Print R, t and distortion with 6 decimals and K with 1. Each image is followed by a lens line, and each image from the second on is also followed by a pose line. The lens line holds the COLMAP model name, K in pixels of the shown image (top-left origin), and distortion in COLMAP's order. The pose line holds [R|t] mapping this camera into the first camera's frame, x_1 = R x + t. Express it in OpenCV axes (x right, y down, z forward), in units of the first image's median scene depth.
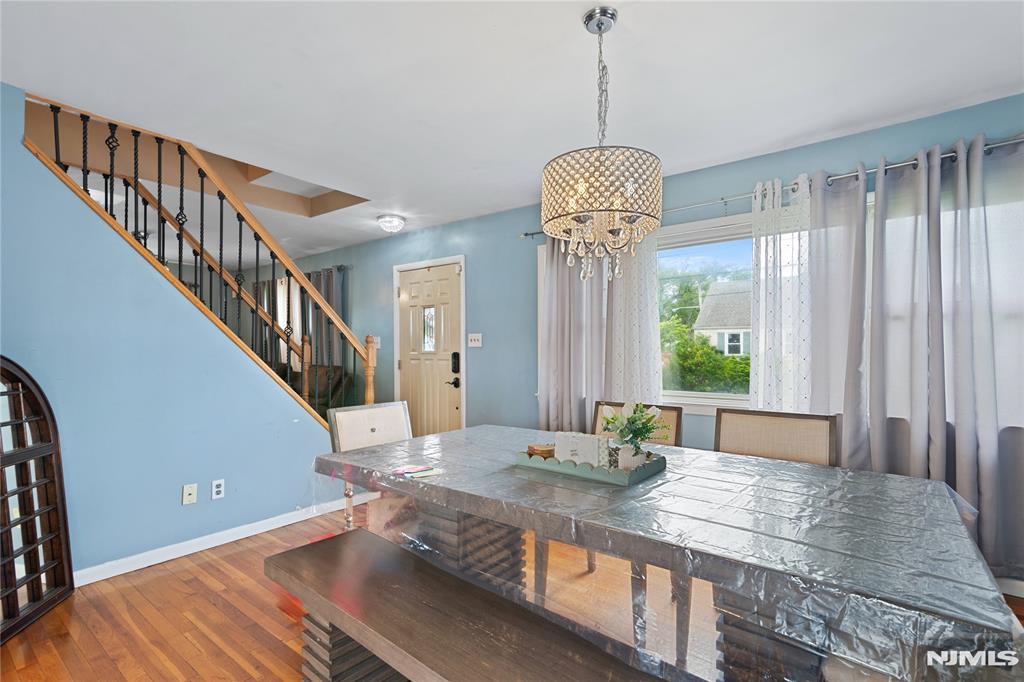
lens RADIAL K [[471.1, 0, 514.7], [0, 471.1, 349.2], [0, 0, 1]] dist [-0.004210, -0.000225]
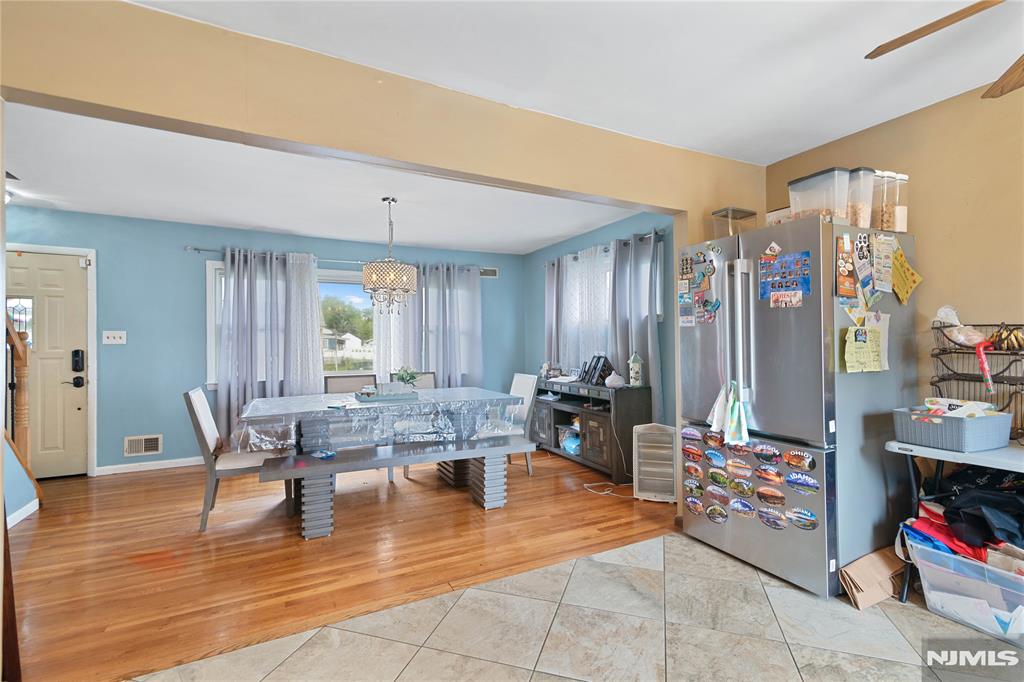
lens RADIAL K [[471.1, 0, 512.0], [0, 471.1, 341.2], [0, 0, 1]] dist [-0.004210, -0.000225]
pose [[0.434380, 0.005948, 0.900710, -0.602434], [0.000031, 0.999978, -0.006618, -0.004599], [-0.900730, 0.002903, 0.434370, -0.197285]]
